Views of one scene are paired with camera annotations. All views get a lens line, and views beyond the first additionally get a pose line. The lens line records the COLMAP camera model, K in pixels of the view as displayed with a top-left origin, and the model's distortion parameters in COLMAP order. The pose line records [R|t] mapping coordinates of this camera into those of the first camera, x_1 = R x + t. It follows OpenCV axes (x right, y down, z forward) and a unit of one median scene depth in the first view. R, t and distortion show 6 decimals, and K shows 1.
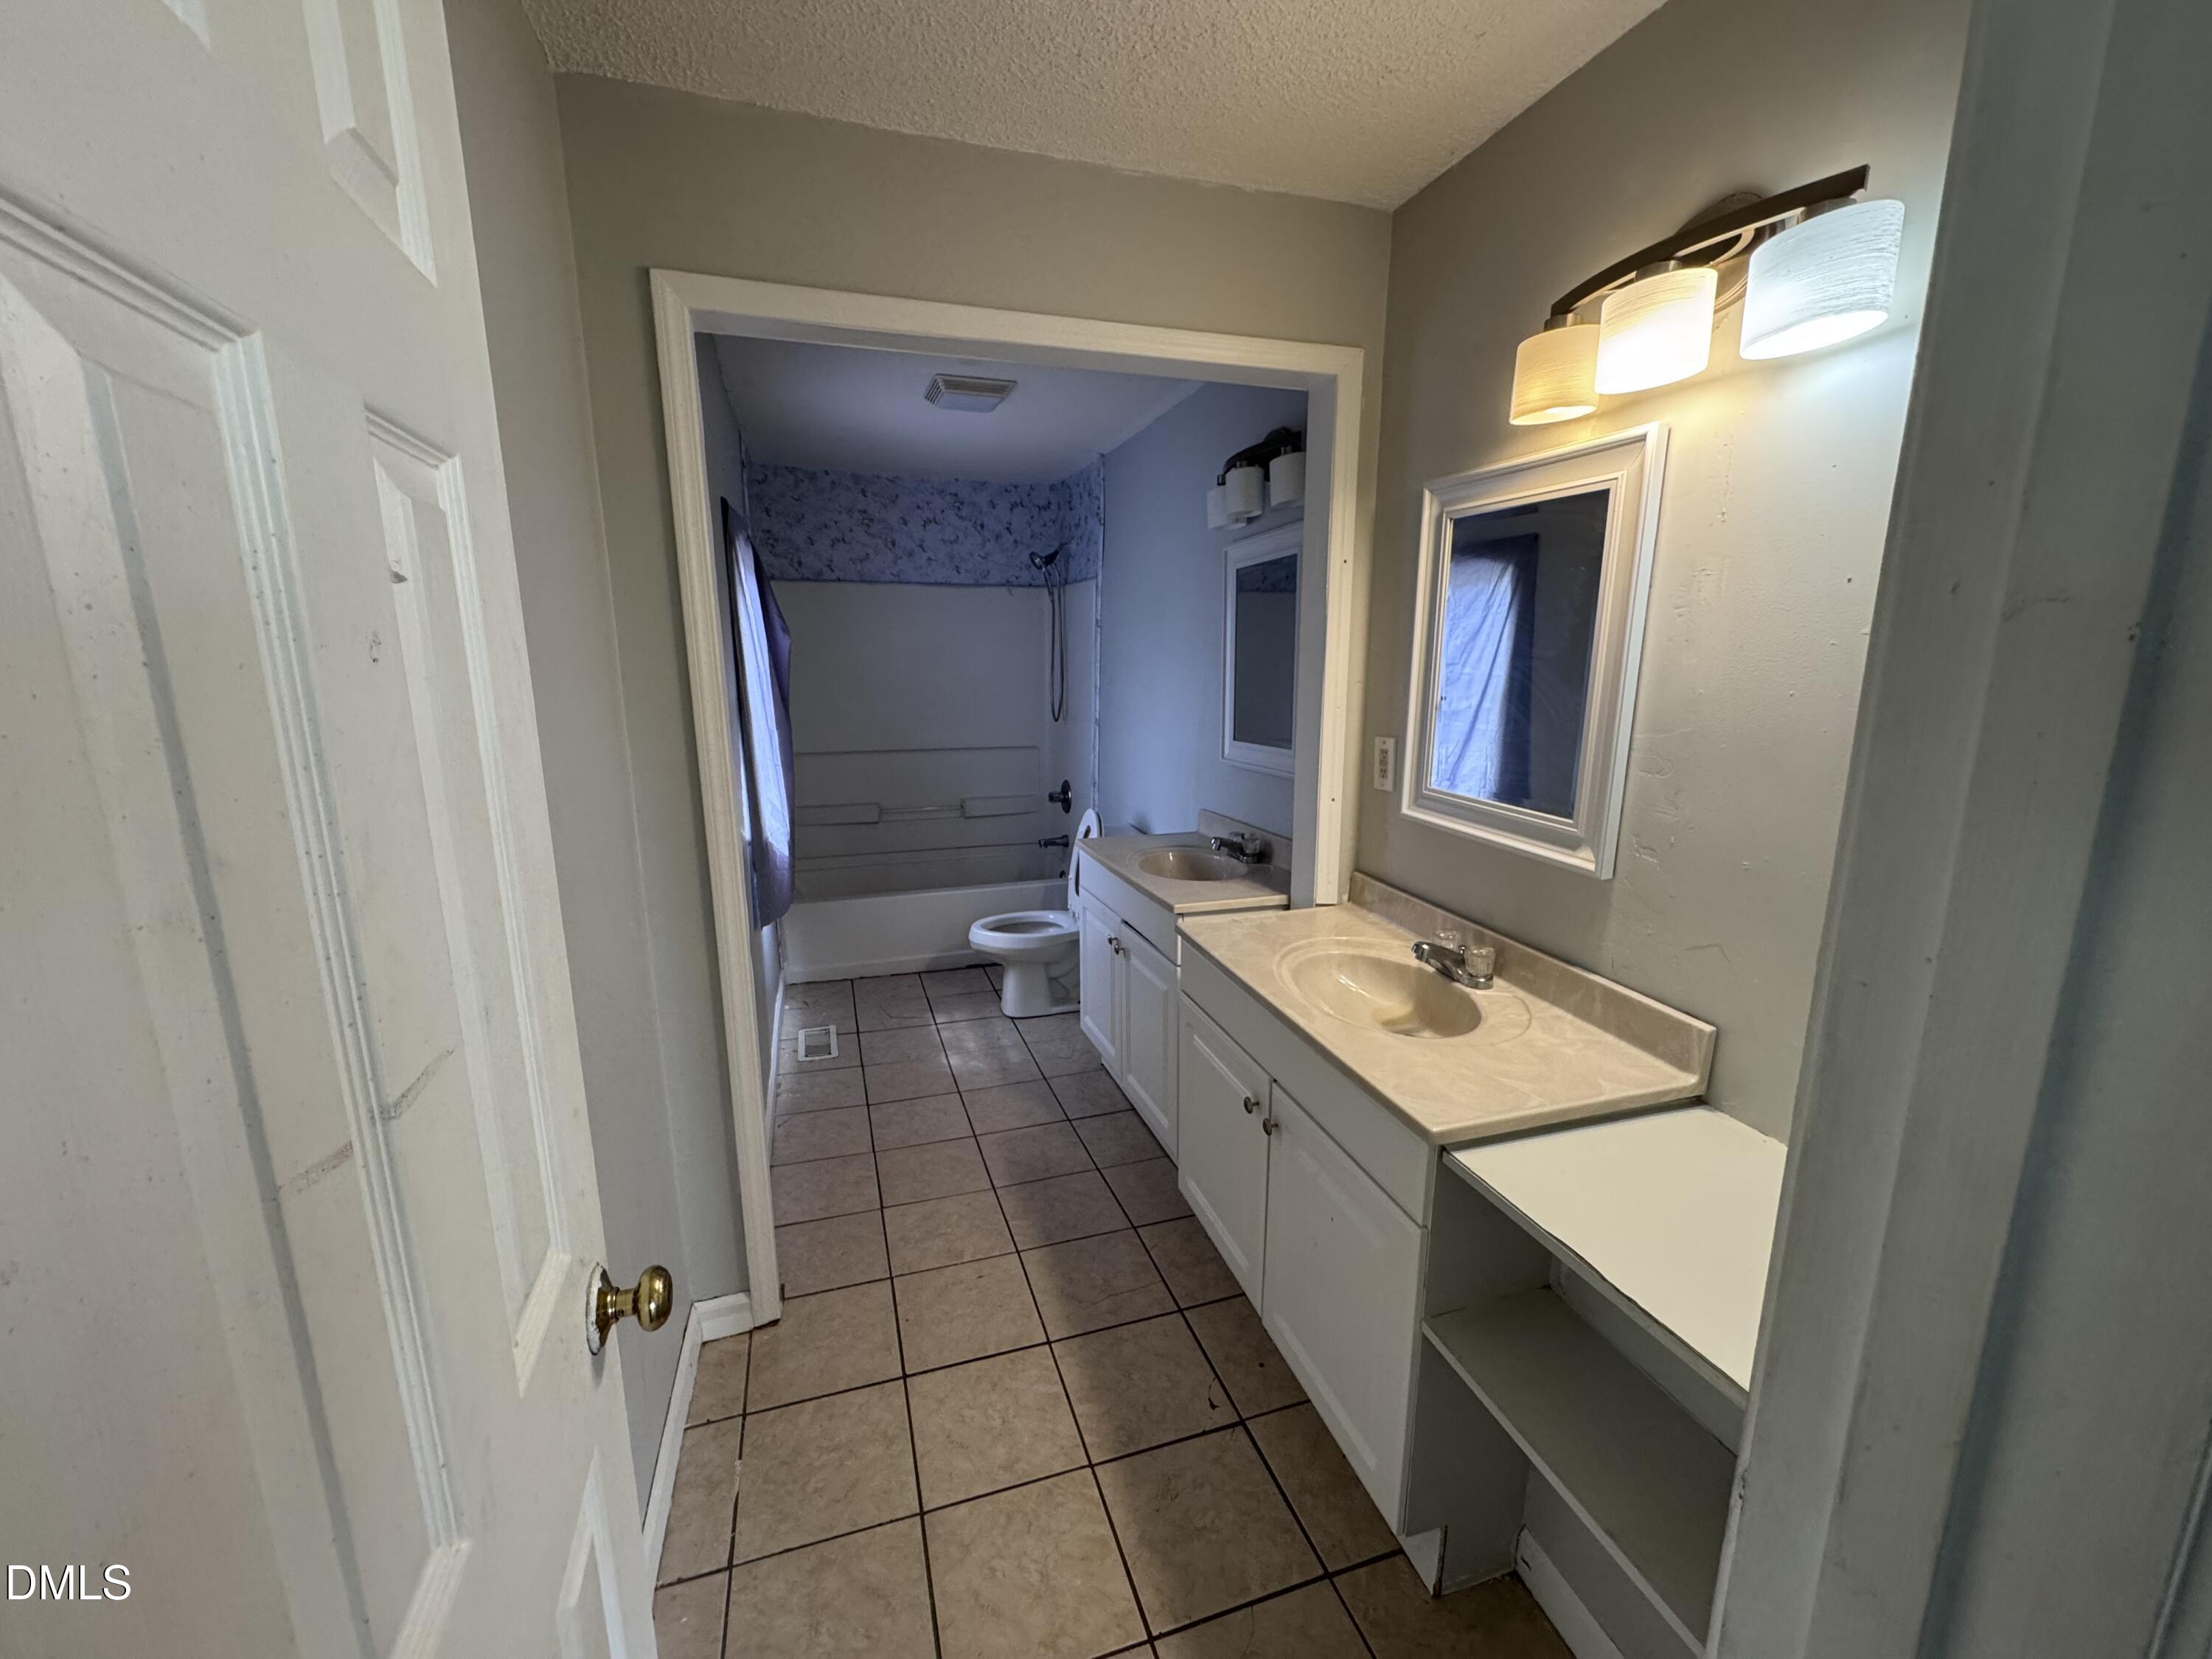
lens RADIAL K [[887.6, 0, 1103.4], [0, 887.6, 832.9], [0, 0, 1]] dist [-0.002030, 0.000368]
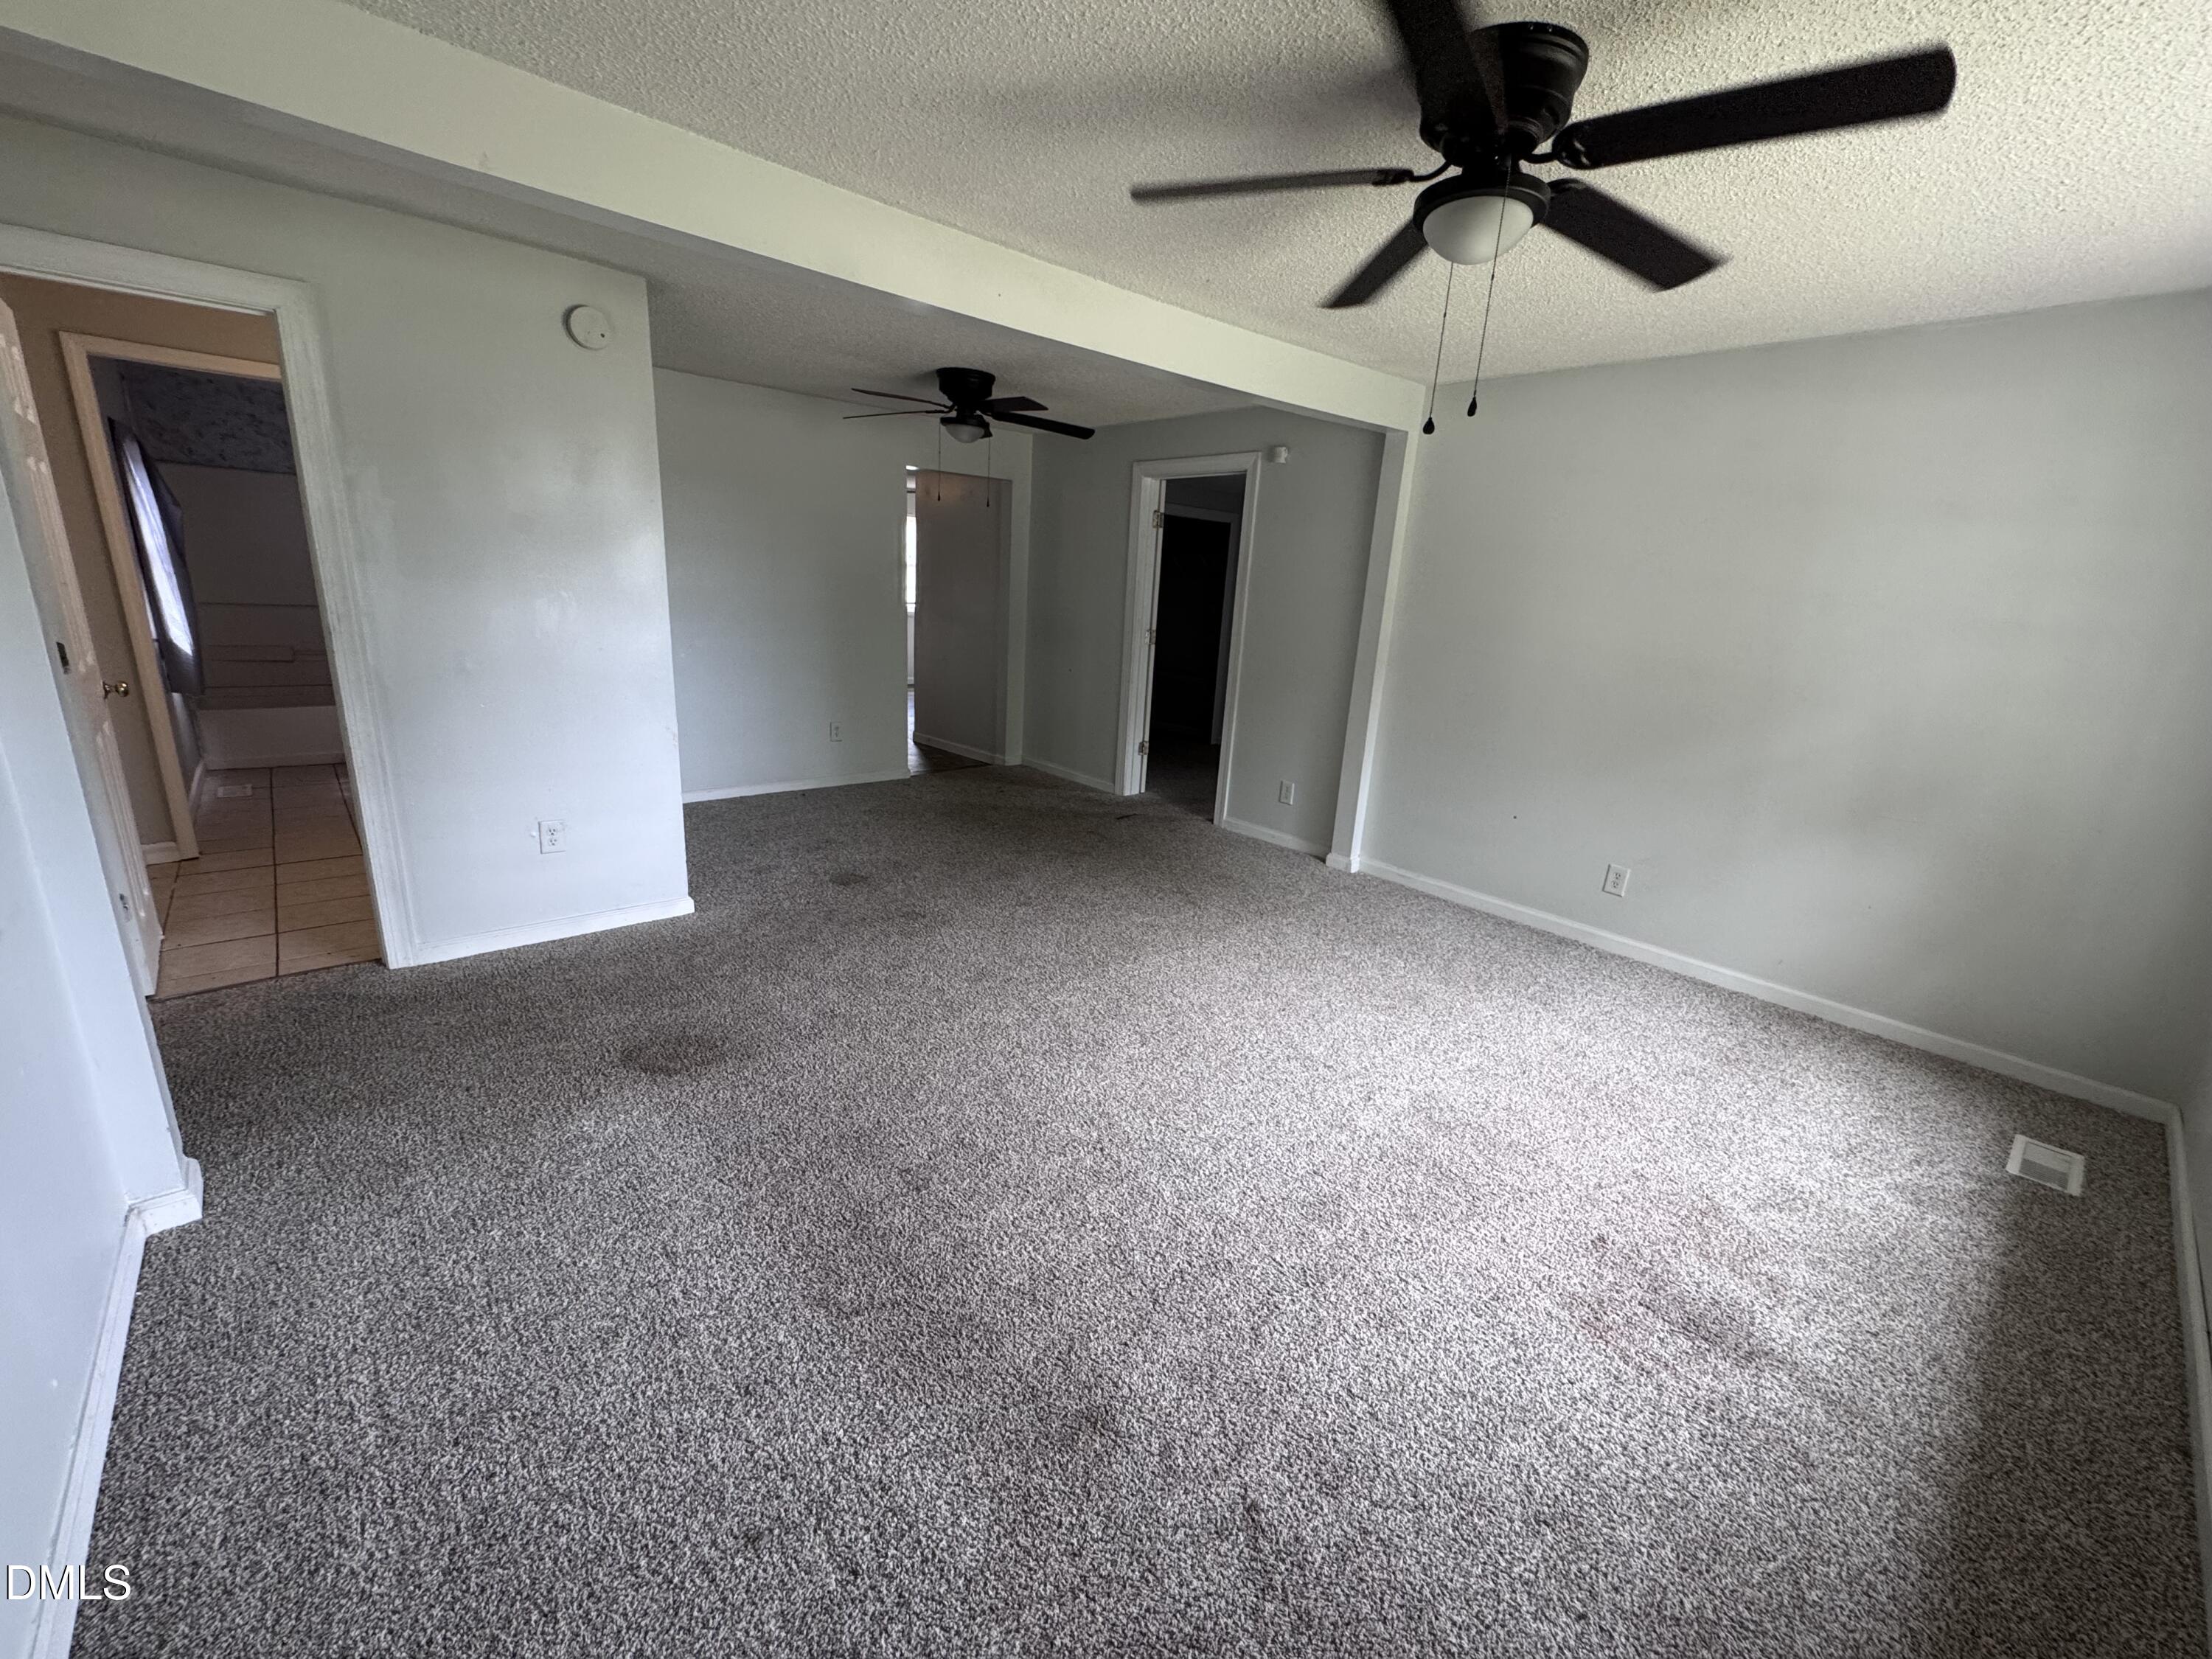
lens RADIAL K [[887.6, 0, 1109.9], [0, 887.6, 825.9], [0, 0, 1]] dist [-0.002030, 0.000368]
pose [[0.908555, -0.053132, 0.414373, 0.342076], [0.020410, 0.996340, 0.083004, 0.176059], [-0.417266, -0.066956, 0.906314, -0.839302]]
